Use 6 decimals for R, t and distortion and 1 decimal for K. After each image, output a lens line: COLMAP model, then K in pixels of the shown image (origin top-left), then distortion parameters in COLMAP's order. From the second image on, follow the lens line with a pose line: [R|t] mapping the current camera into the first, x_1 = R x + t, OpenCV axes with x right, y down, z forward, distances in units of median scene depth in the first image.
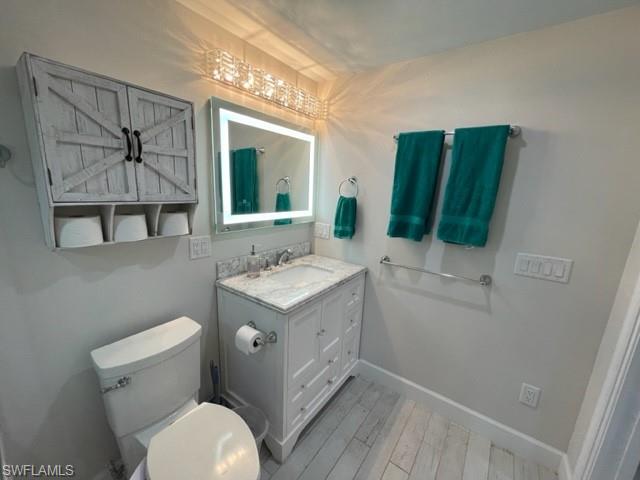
lens RADIAL K [[258.5, 0, 317.8], [0, 258.5, 241.7], [0, 0, 1]] dist [-0.001630, 0.000869]
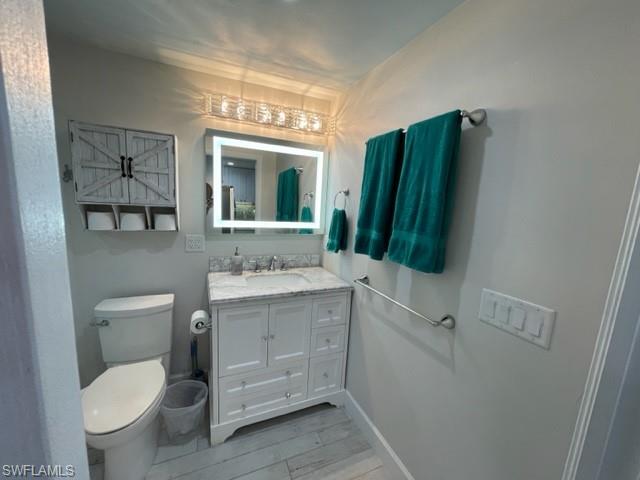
lens RADIAL K [[258.5, 0, 319.1], [0, 258.5, 241.8], [0, 0, 1]] dist [-0.001630, 0.000869]
pose [[0.865120, 0.076714, -0.495663, 0.726206], [-0.118558, 0.991506, -0.053472, 0.009331], [0.487351, 0.105024, 0.866867, 0.187627]]
